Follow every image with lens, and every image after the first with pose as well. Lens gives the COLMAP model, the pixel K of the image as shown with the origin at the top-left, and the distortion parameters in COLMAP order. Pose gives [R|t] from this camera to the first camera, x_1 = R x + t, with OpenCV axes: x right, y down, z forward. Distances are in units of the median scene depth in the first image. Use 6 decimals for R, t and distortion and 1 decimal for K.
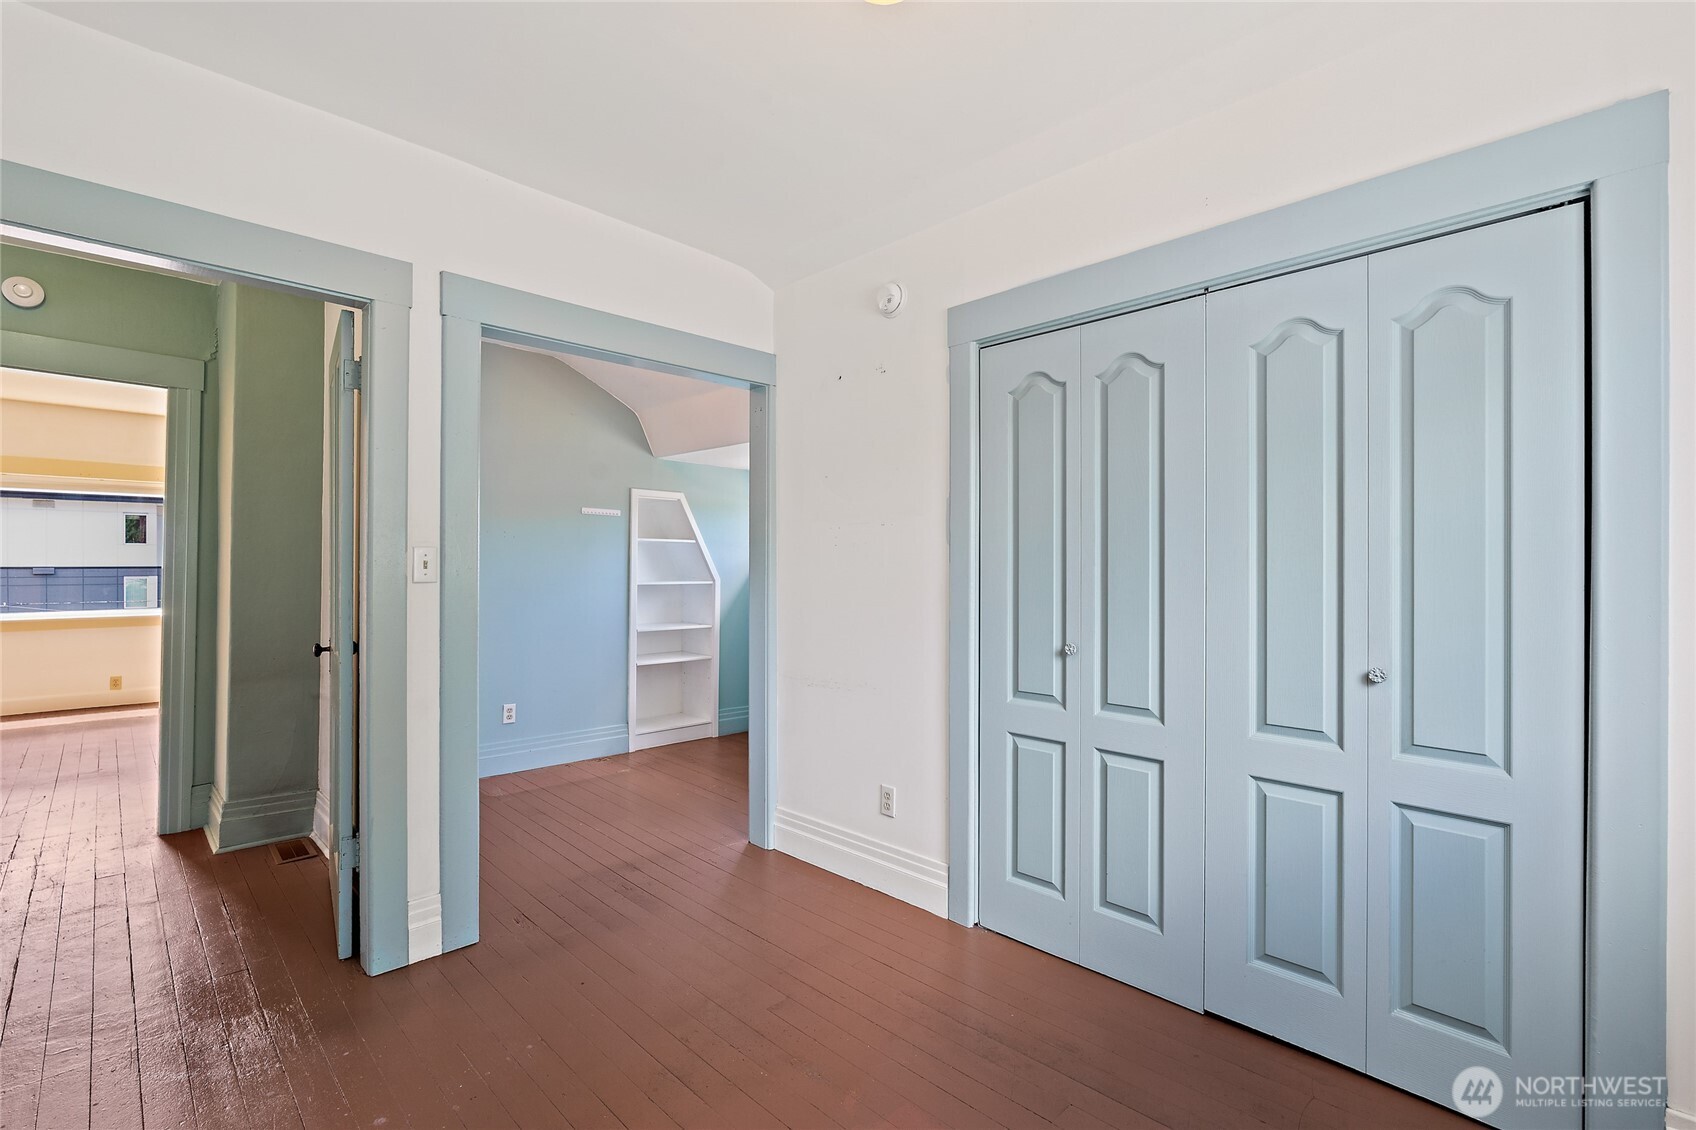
lens RADIAL K [[772.5, 0, 854.1], [0, 772.5, 561.2], [0, 0, 1]] dist [0.002612, -0.000279]
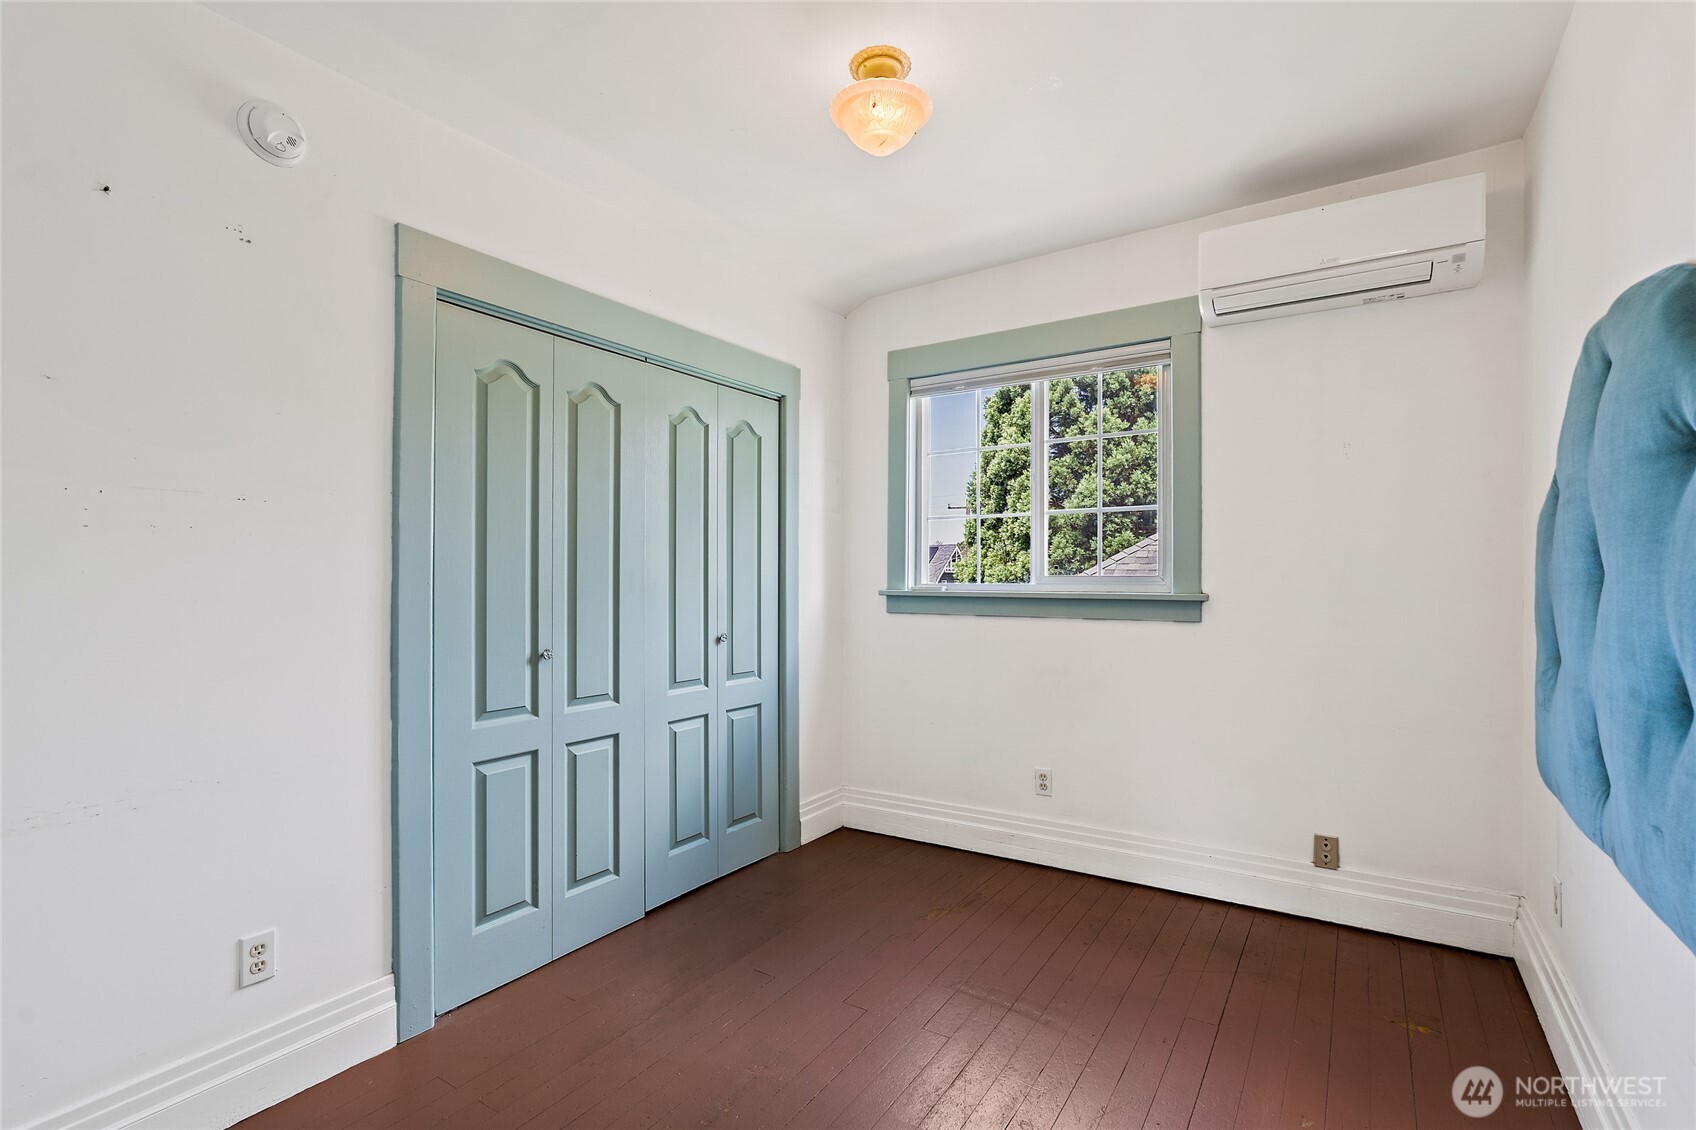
lens RADIAL K [[772.5, 0, 859.0], [0, 772.5, 572.8], [0, 0, 1]] dist [0.002612, -0.000279]
pose [[-0.209551, -0.000262, 0.977798, -0.807648], [-0.010517, 0.999943, -0.001986, 0.005802], [-0.977741, -0.010699, -0.209542, 0.835779]]
